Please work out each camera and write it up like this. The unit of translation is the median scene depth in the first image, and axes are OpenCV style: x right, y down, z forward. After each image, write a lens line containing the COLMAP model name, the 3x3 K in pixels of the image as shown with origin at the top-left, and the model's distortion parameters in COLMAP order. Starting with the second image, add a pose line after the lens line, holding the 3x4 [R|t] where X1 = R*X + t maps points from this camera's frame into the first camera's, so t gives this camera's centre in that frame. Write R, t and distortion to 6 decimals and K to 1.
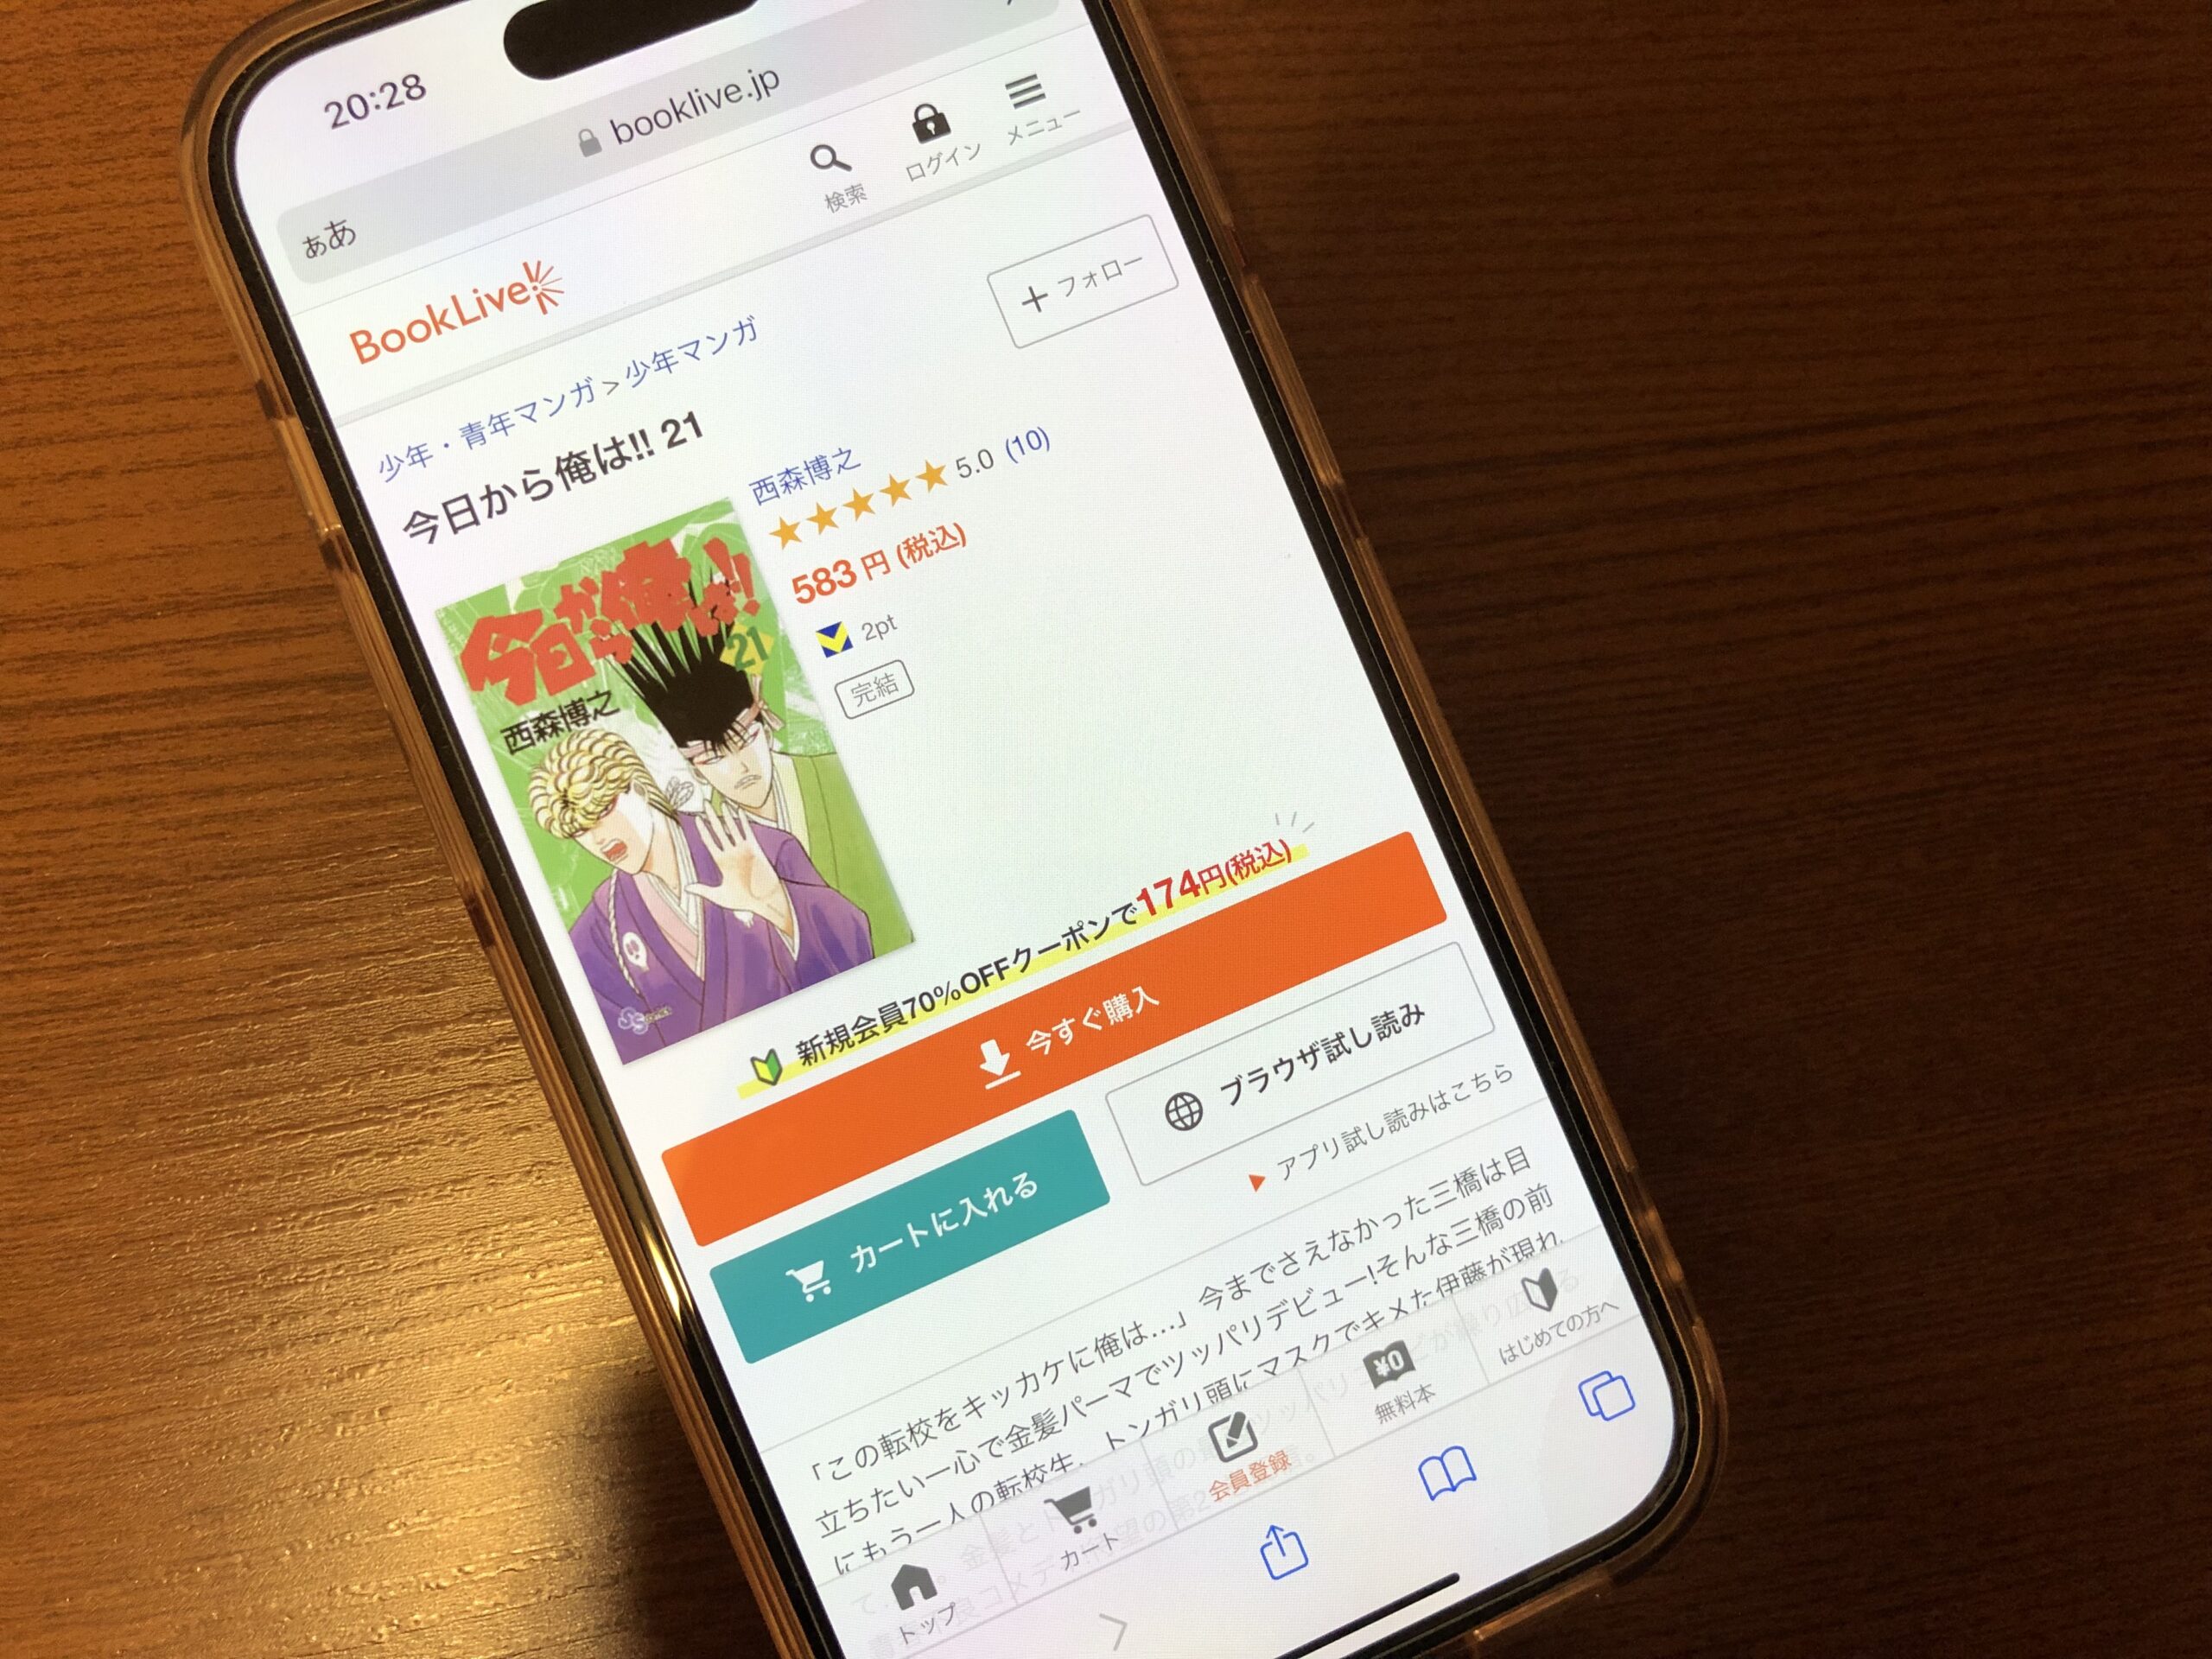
lens RADIAL K [[1840.6, 0, 1093.5], [0, 1840.6, 813.3], [0, 0, 1]] dist [-0.017587, 0.032339]
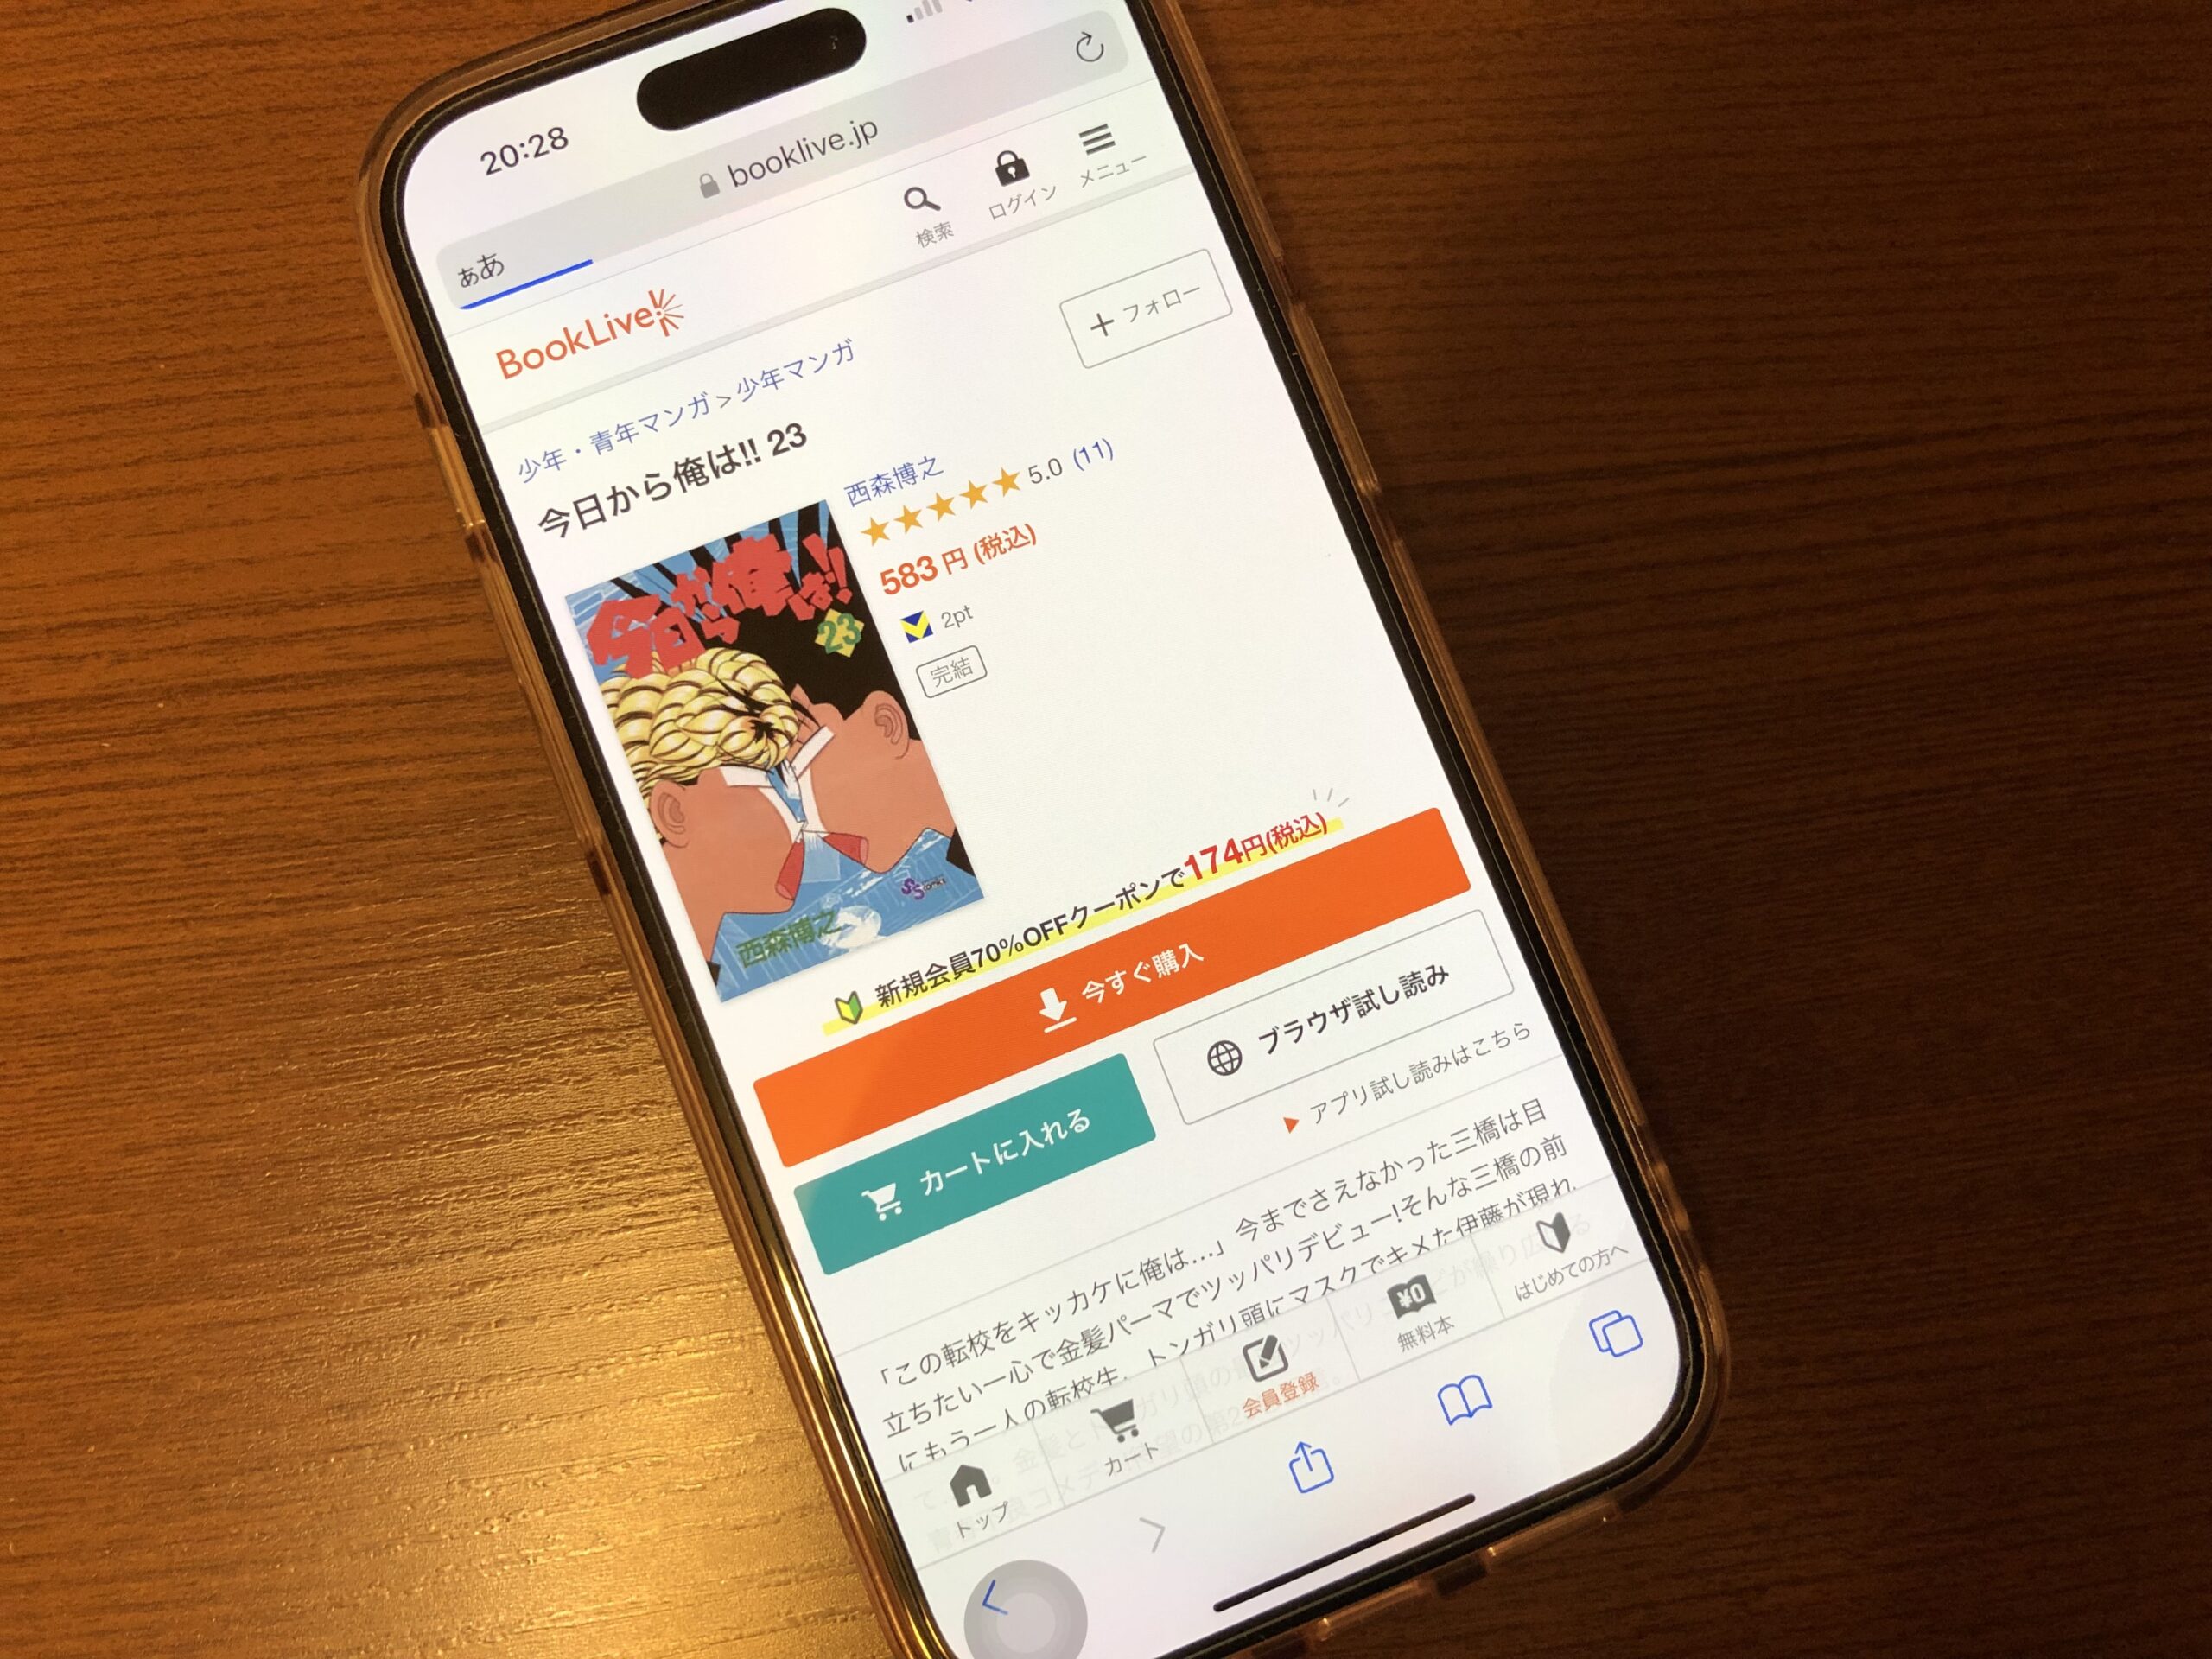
lens RADIAL K [[1837.7, 0, 1100.4], [0, 1837.7, 812.9], [0, 0, 1]] dist [0.029982, -0.085395]
pose [[0.998364, 0.014272, -0.055364, 0.033321], [-0.016094, 0.999338, -0.032612, 0.052478], [0.054862, 0.033450, 0.997934, -0.103100]]
